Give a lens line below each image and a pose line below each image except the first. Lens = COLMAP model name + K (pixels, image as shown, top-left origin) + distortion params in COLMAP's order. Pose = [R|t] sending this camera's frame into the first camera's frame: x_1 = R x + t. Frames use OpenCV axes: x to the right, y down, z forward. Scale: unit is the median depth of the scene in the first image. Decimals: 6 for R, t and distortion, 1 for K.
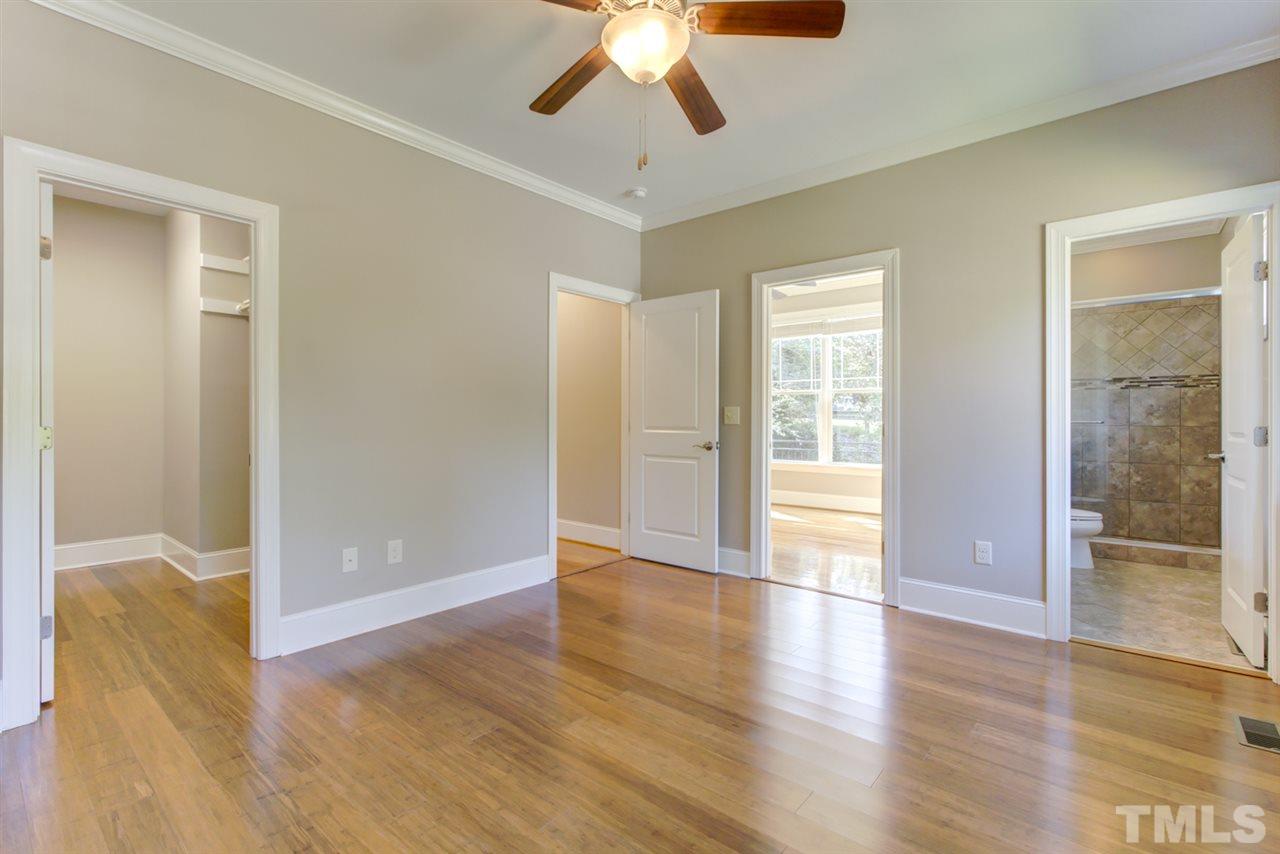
lens RADIAL K [[569.1, 0, 637.1], [0, 569.1, 421.9], [0, 0, 1]] dist [0.001534, 0.000546]
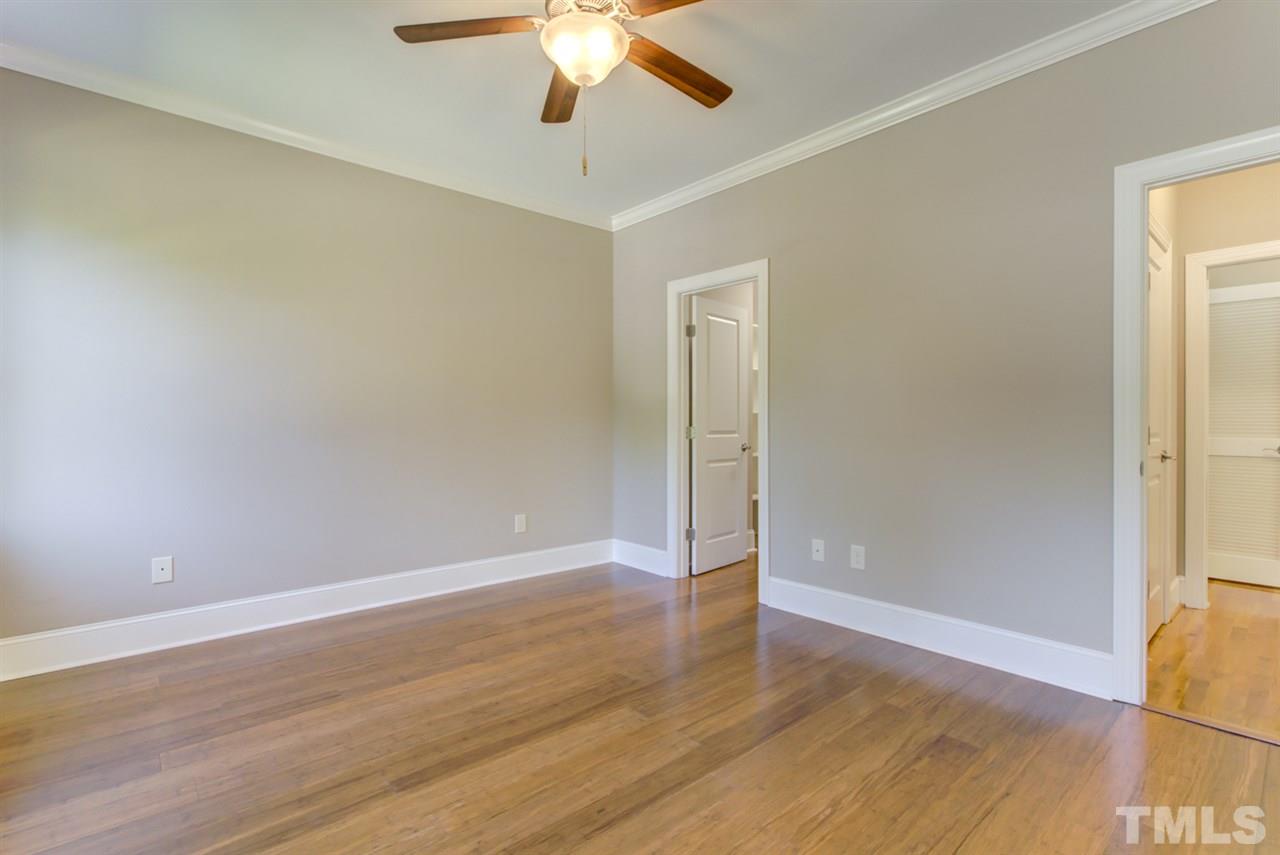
lens RADIAL K [[596.6, 0, 640.0], [0, 596.6, 427.5], [0, 0, 1]] dist [-0.001429, -0.000139]
pose [[-0.137446, 0.004776, -0.990498, 1.611806], [0.002025, 0.999988, 0.004541, -0.004409], [0.990507, -0.001382, -0.137454, 1.912014]]
